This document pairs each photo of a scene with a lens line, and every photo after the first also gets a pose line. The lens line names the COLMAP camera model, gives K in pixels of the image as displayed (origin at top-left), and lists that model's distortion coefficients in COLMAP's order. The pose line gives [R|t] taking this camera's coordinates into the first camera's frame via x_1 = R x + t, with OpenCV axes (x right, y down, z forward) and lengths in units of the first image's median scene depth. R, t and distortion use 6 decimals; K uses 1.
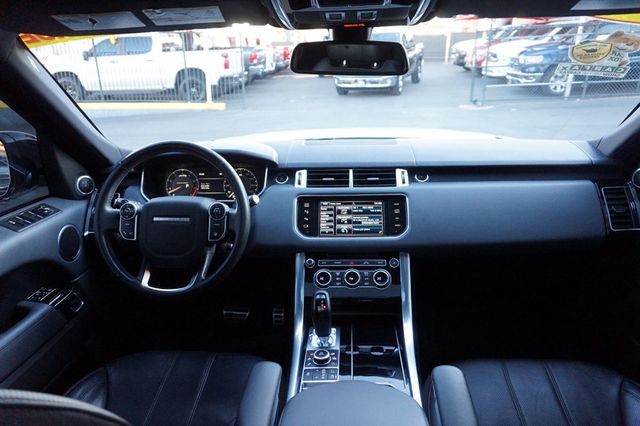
lens RADIAL K [[445.2, 0, 317.9], [0, 445.2, 224.2], [0, 0, 1]] dist [-0.032622, 0.030202]
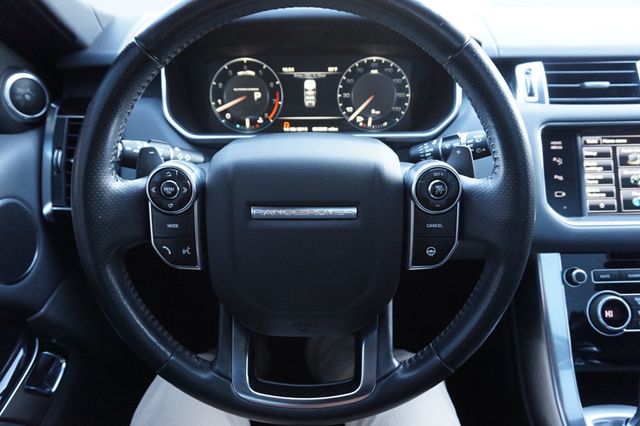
lens RADIAL K [[438.5, 0, 318.4], [0, 438.5, 216.7], [0, 0, 1]] dist [-0.021226, 0.020161]
pose [[0.995562, -0.029919, 0.089228, -0.305945], [0.007741, 0.970939, 0.239202, -0.080114], [-0.093792, -0.237450, 0.966861, 0.575078]]
